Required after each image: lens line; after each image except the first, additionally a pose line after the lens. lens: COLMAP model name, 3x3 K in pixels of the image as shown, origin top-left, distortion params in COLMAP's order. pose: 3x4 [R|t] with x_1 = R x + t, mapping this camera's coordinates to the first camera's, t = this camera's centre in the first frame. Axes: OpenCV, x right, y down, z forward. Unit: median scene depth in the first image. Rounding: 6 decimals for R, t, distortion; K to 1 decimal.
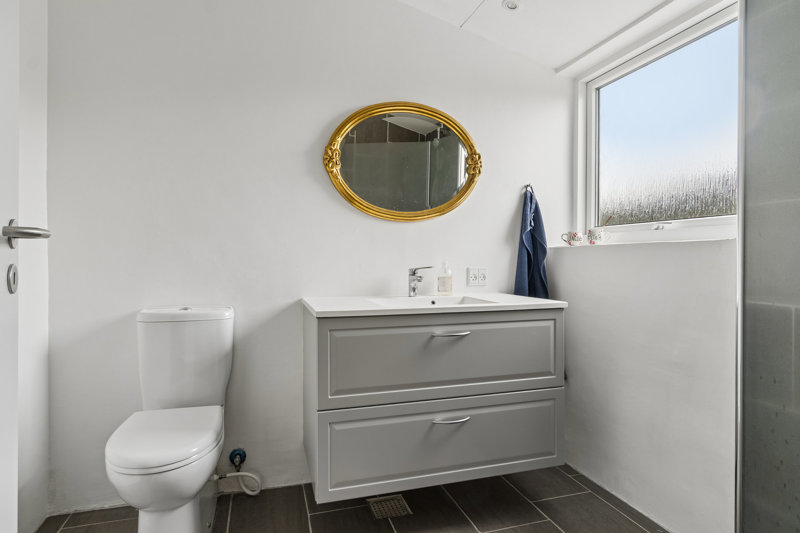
lens RADIAL K [[447.8, 0, 400.0], [0, 447.8, 266.5], [0, 0, 1]] dist [-0.001469, -0.000286]
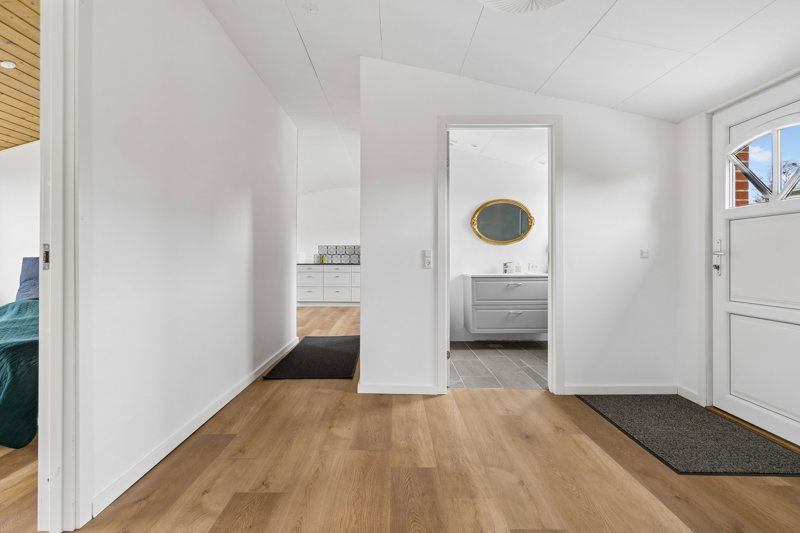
lens RADIAL K [[412.0, 0, 398.8], [0, 412.0, 258.8], [0, 0, 1]] dist [0.001209, 0.000094]
pose [[0.960833, -0.002443, -0.277118, 0.105760], [-0.003425, 0.999780, -0.020688, 0.034775], [0.277107, 0.020826, 0.960613, -1.560102]]
